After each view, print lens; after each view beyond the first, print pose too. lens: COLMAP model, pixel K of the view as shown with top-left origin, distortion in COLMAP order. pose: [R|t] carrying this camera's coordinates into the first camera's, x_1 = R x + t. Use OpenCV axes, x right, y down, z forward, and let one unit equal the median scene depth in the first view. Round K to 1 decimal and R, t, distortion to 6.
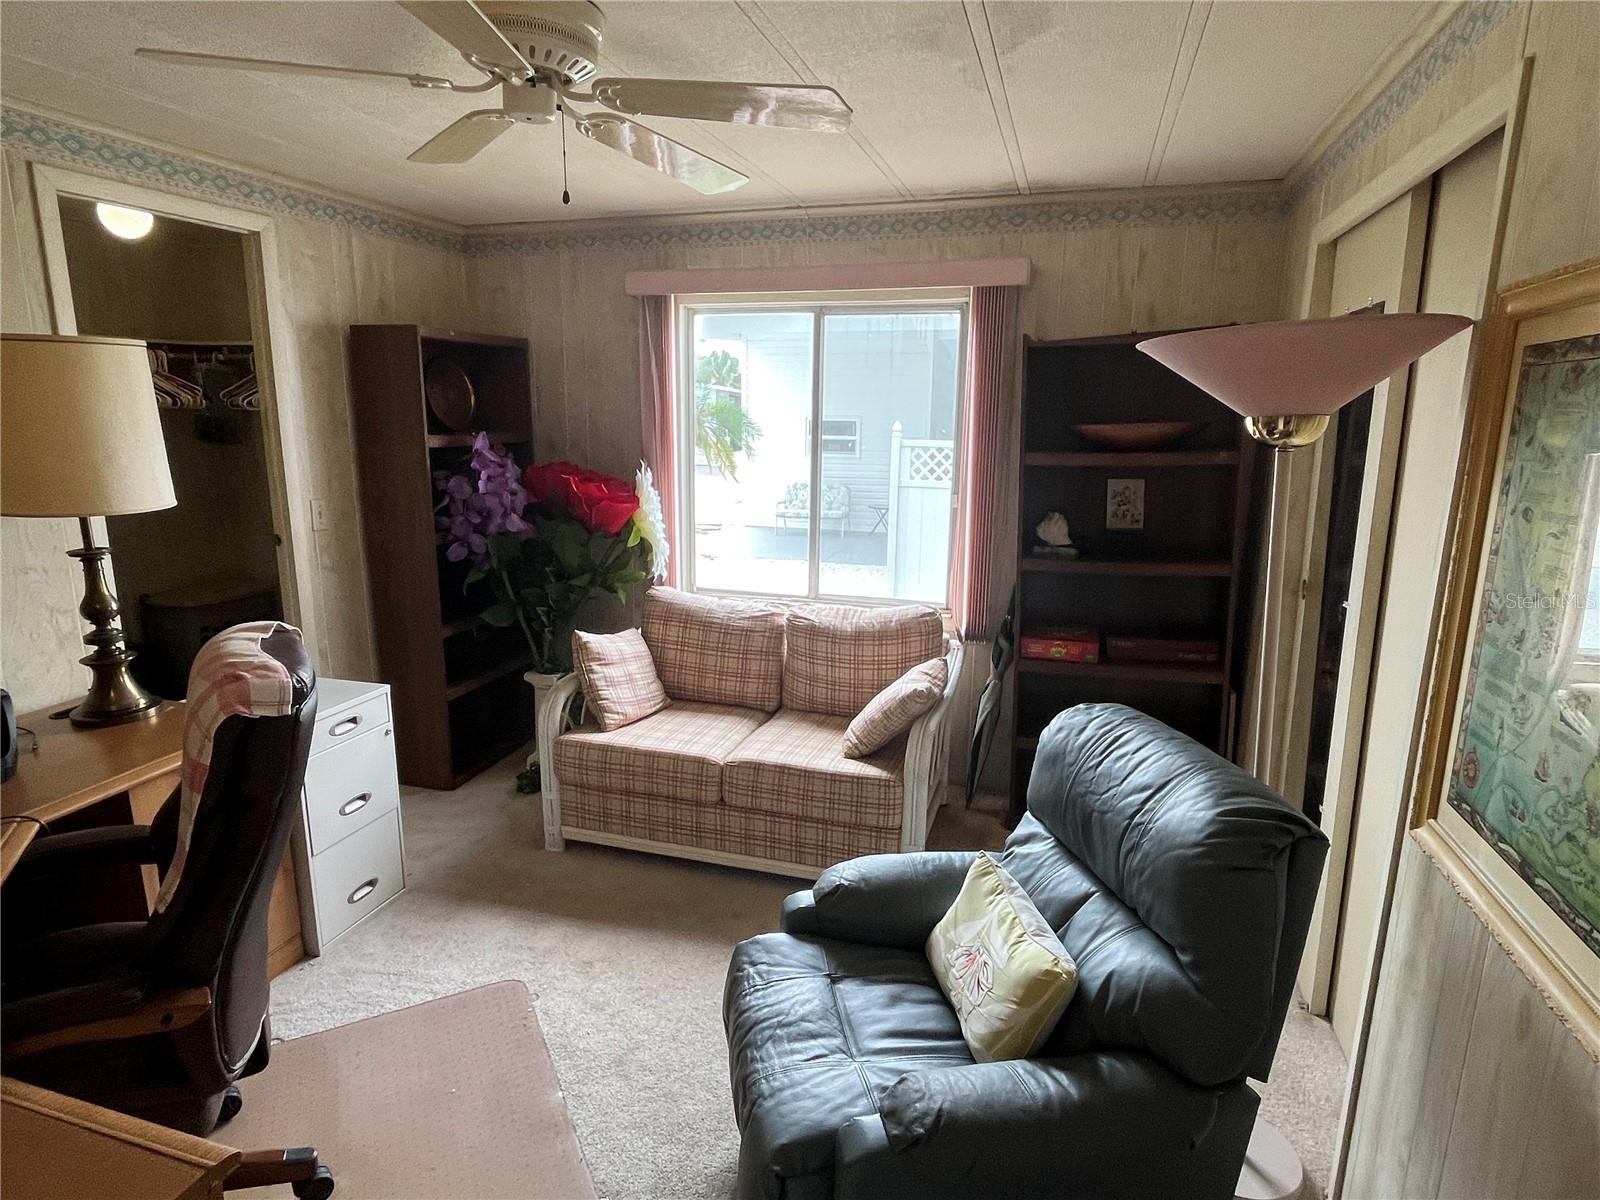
lens RADIAL K [[880.1, 0, 806.2], [0, 880.1, 596.3], [0, 0, 1]] dist [-0.002506, 0.000629]
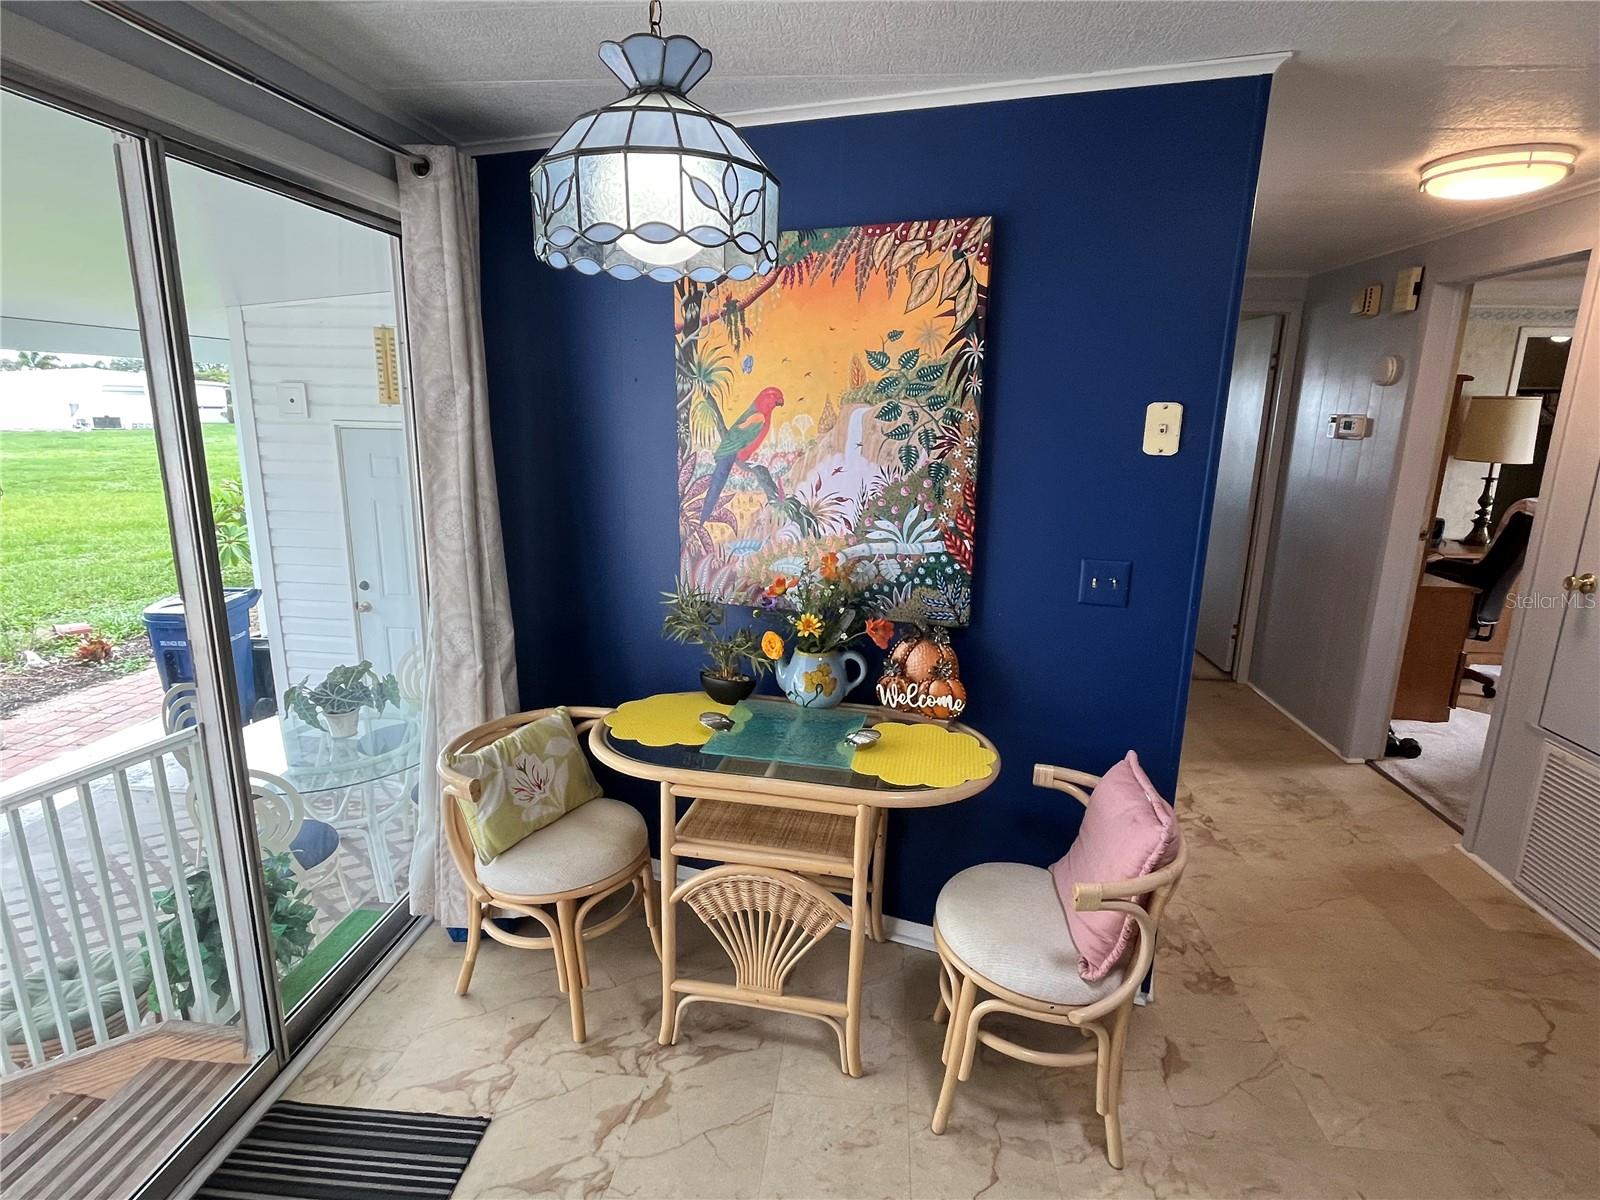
lens RADIAL K [[829.0, 0, 797.6], [0, 829.0, 598.3], [0, 0, 1]] dist [-0.001660, -0.001477]
pose [[0.193658, 0.219946, -0.956096, 1.199354], [-0.212637, 0.960790, 0.177956, 0.289283], [0.957748, 0.168839, 0.232833, -1.462890]]
